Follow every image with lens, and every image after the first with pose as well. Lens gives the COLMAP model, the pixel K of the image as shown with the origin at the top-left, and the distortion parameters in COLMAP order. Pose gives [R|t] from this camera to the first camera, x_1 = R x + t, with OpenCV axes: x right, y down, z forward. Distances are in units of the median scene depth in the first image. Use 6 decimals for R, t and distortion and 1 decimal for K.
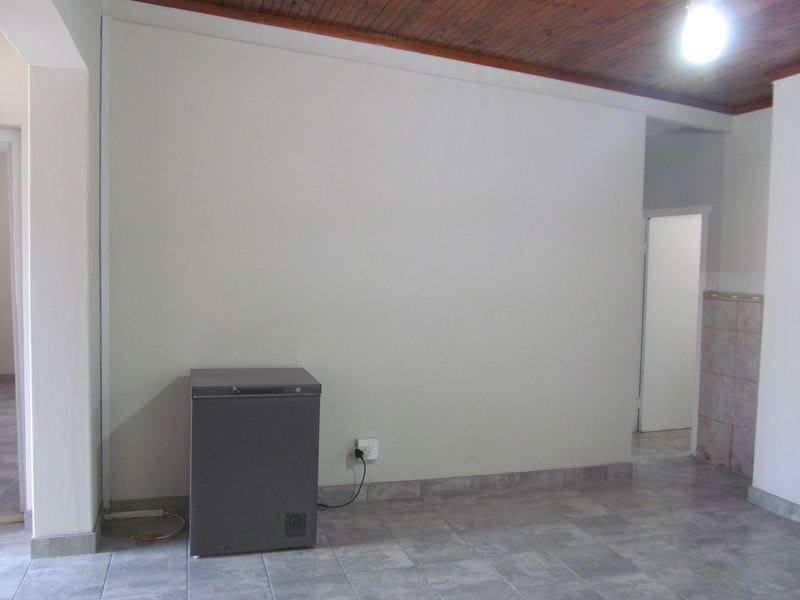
lens RADIAL K [[665.8, 0, 401.5], [0, 665.8, 296.1], [0, 0, 1]] dist [-0.047428, 0.014654]
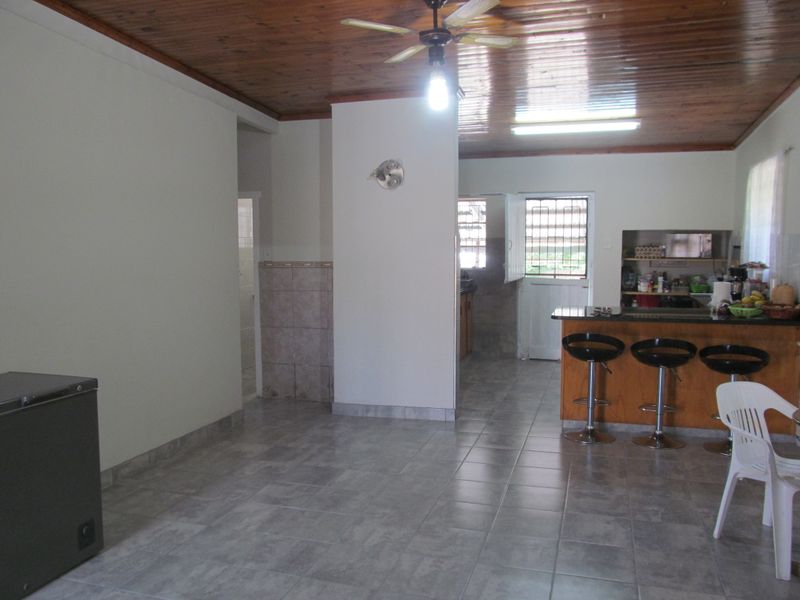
lens RADIAL K [[665.8, 0, 401.5], [0, 665.8, 296.1], [0, 0, 1]] dist [-0.047428, 0.014654]
pose [[0.574599, -0.088730, 0.813611, -0.493631], [0.054477, 0.996048, 0.070152, -0.019580], [-0.816620, 0.004014, 0.577162, 0.089410]]
